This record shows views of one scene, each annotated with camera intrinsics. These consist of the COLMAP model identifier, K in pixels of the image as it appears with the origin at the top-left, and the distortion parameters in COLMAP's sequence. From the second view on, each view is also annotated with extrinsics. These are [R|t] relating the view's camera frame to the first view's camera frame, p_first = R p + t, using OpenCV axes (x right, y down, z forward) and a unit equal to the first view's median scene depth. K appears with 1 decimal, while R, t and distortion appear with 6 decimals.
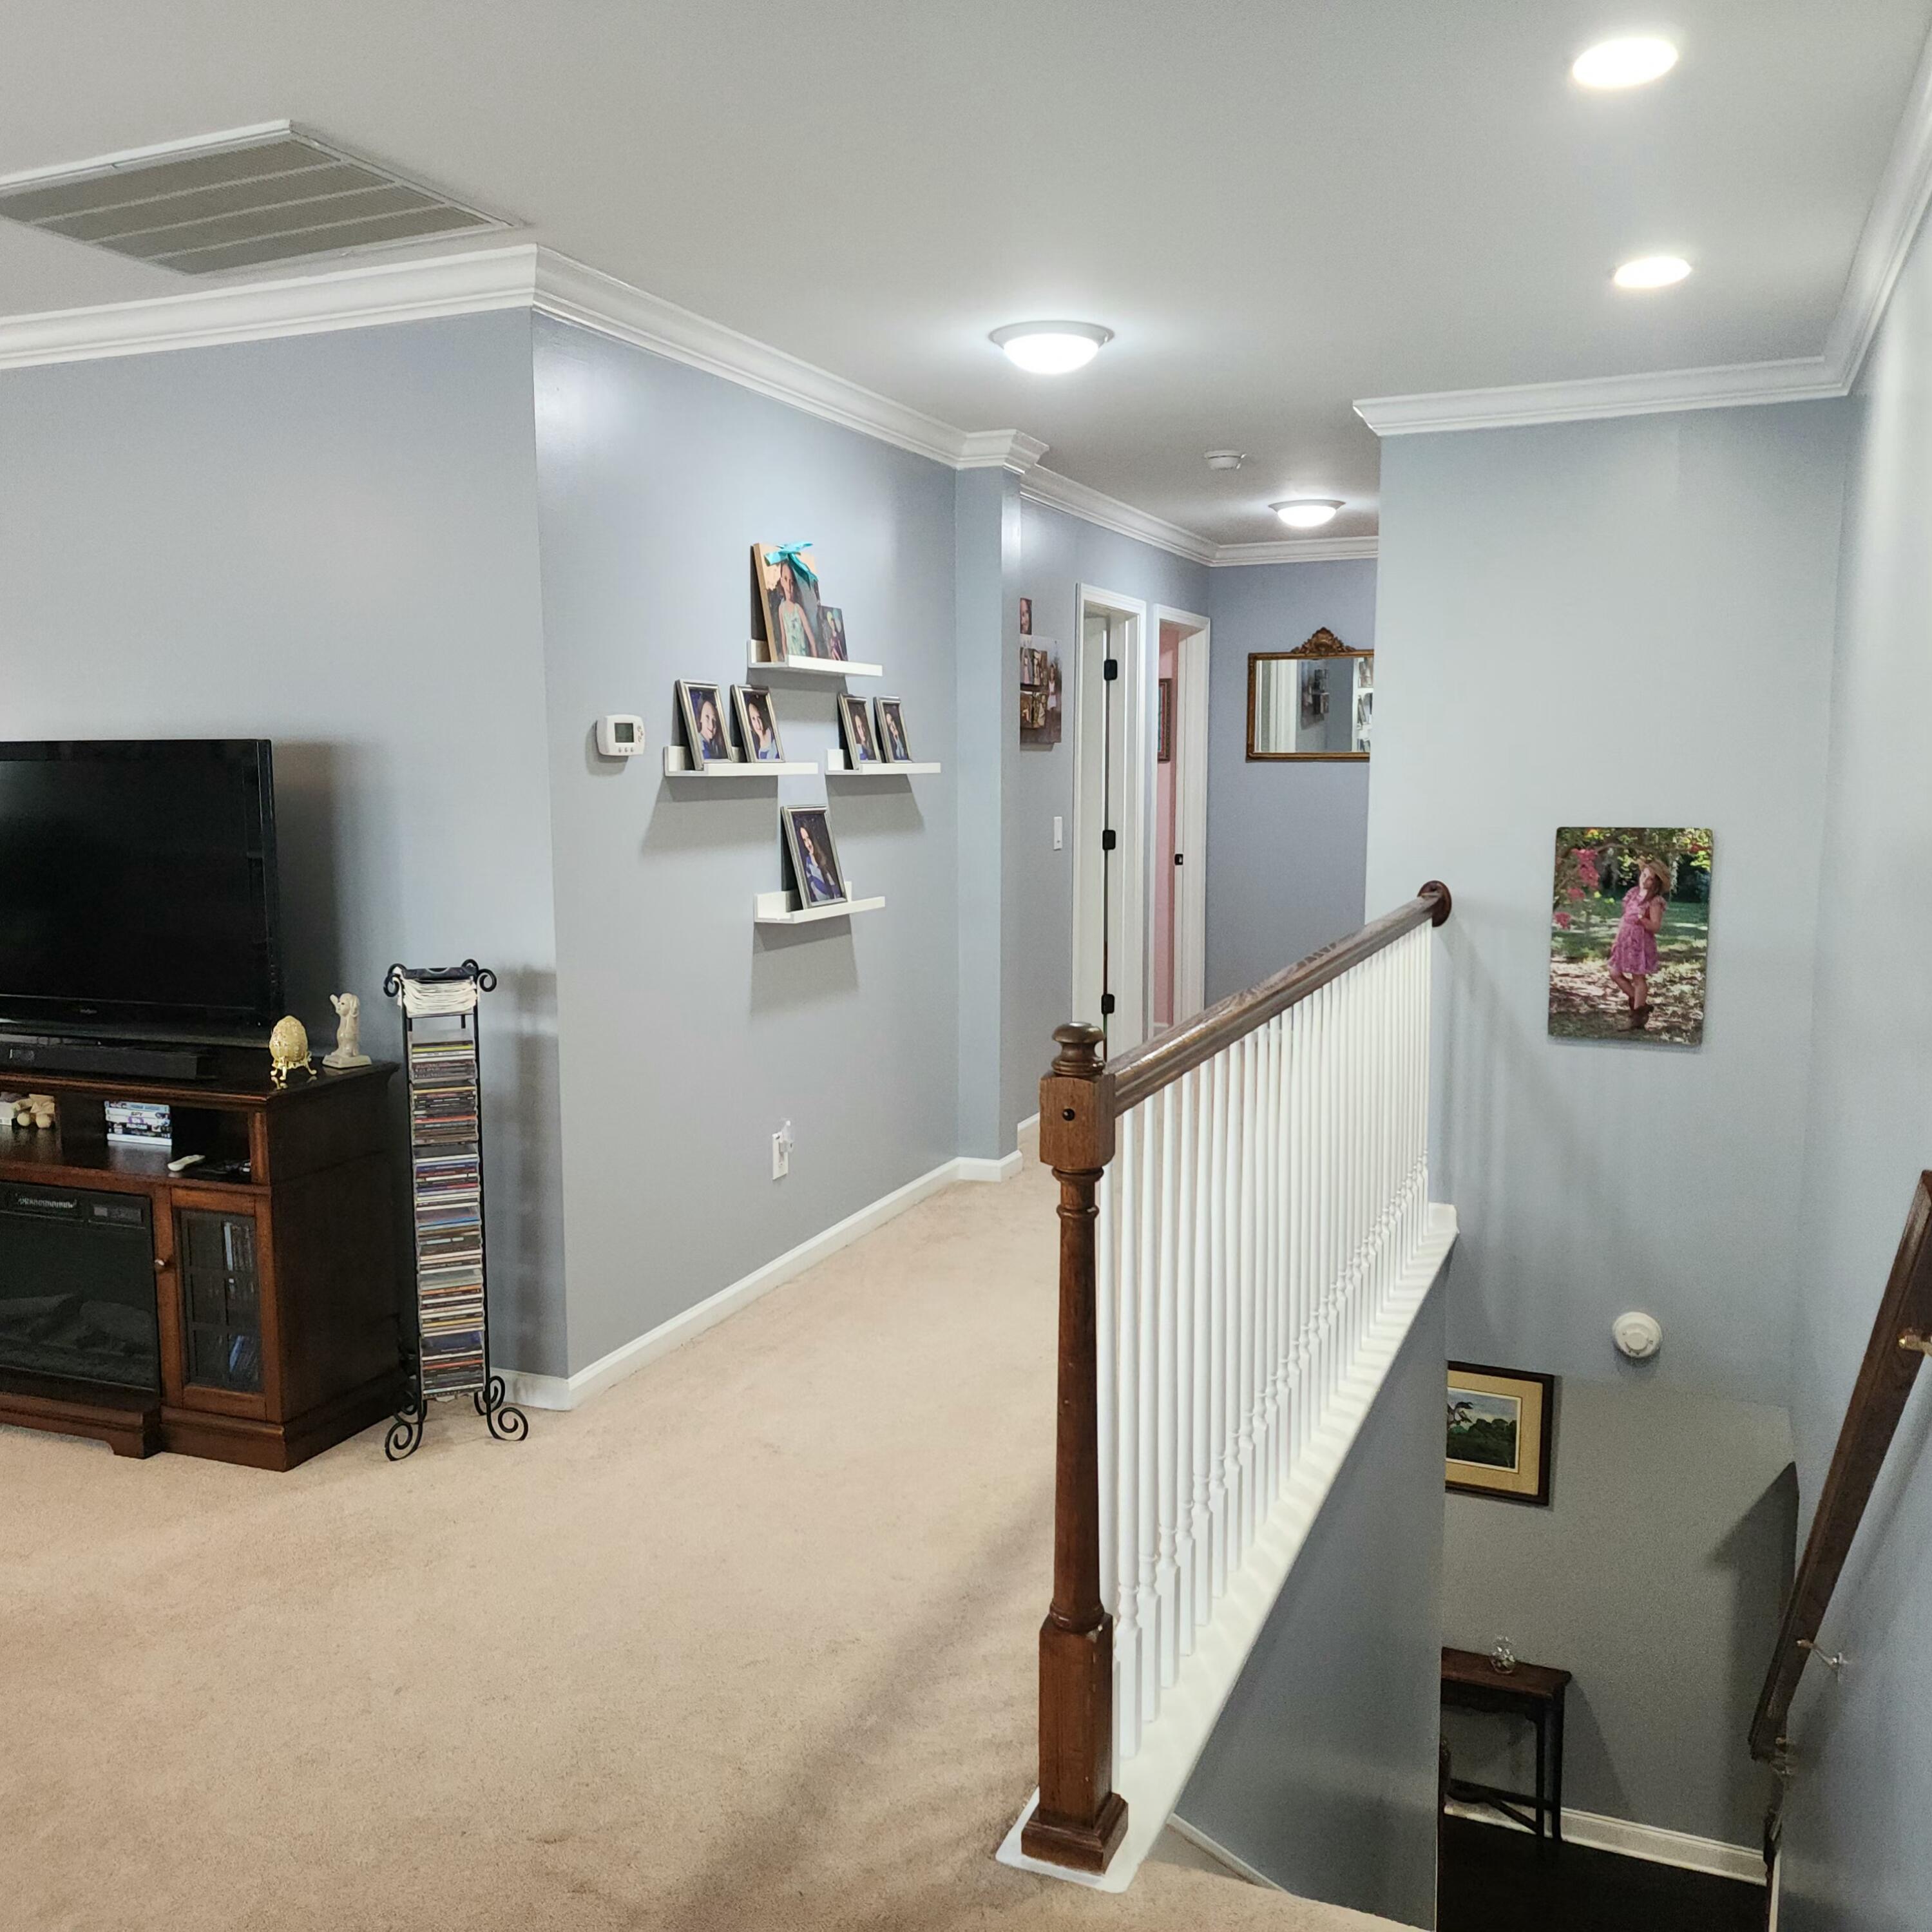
lens RADIAL K [[1722.3, 0, 959.5], [0, 1722.3, 937.2], [0, 0, 1]] dist [0.119038, -0.148837]
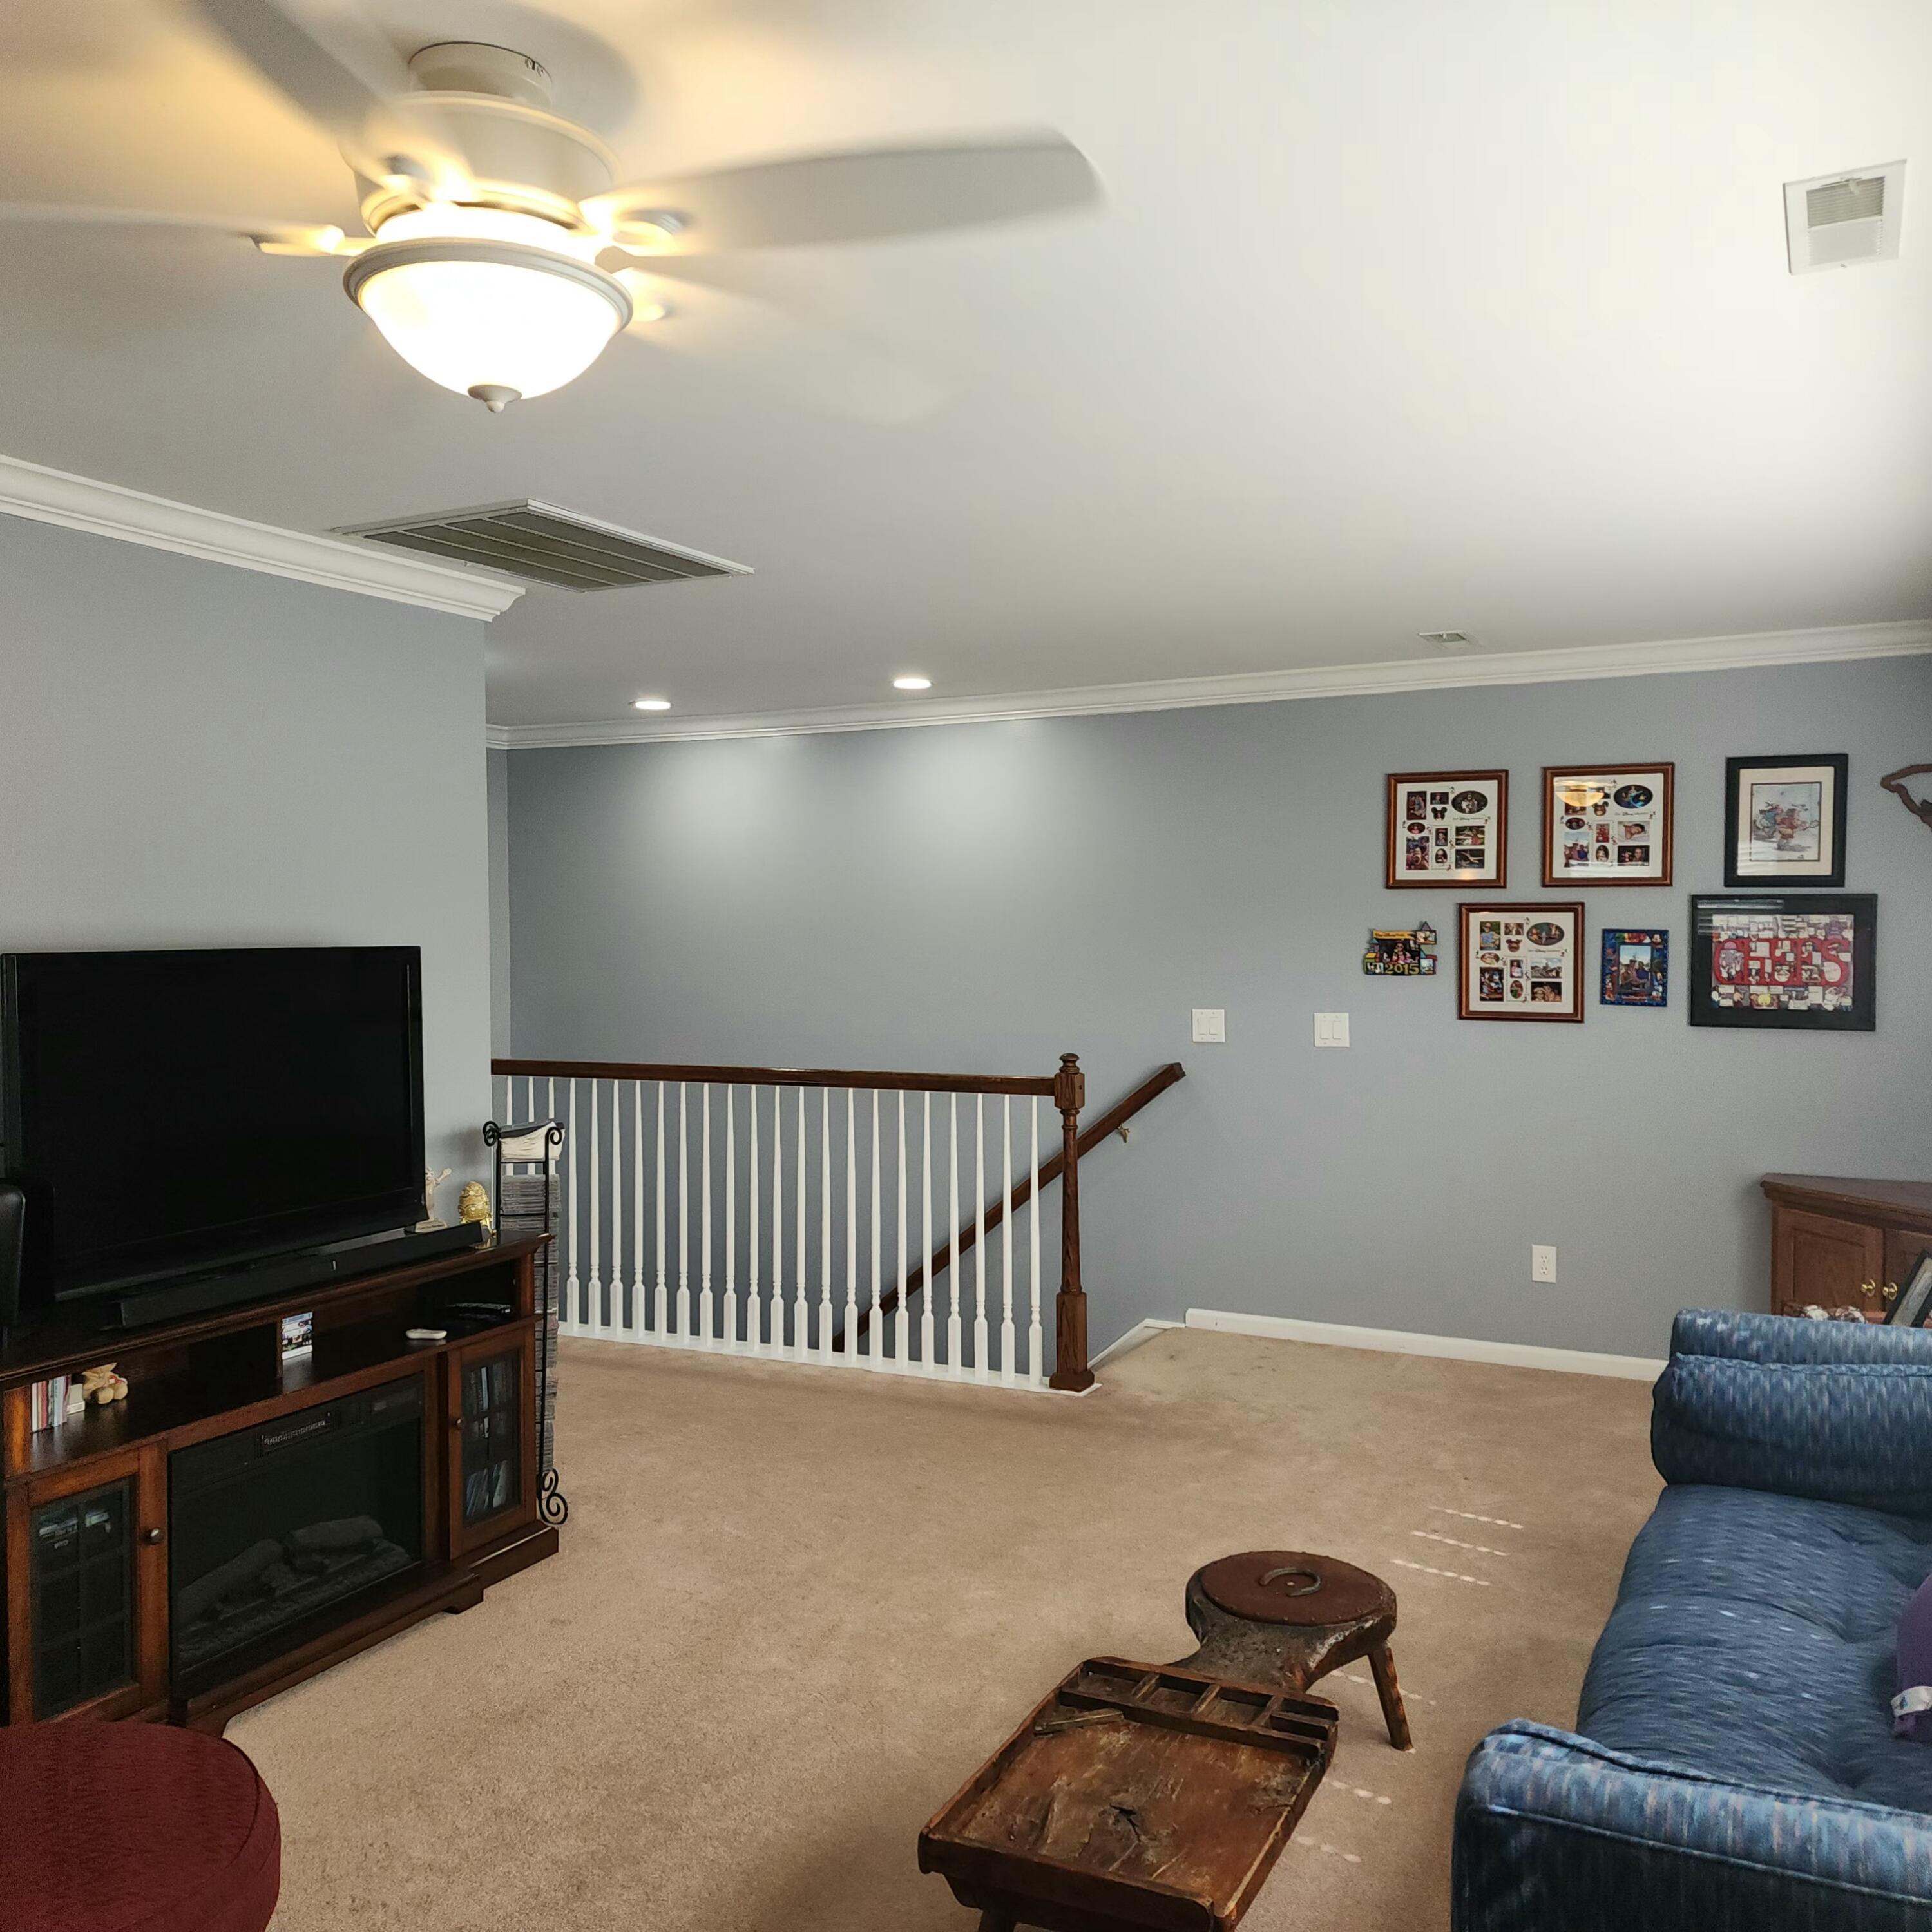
lens RADIAL K [[1722.3, 0, 959.5], [0, 1722.3, 937.2], [0, 0, 1]] dist [0.119038, -0.148837]
pose [[0.061418, 0.001448, 0.998111, -1.444779], [0.110279, 0.993867, -0.008227, -0.067401], [-0.992001, 0.110576, 0.060881, 0.558391]]
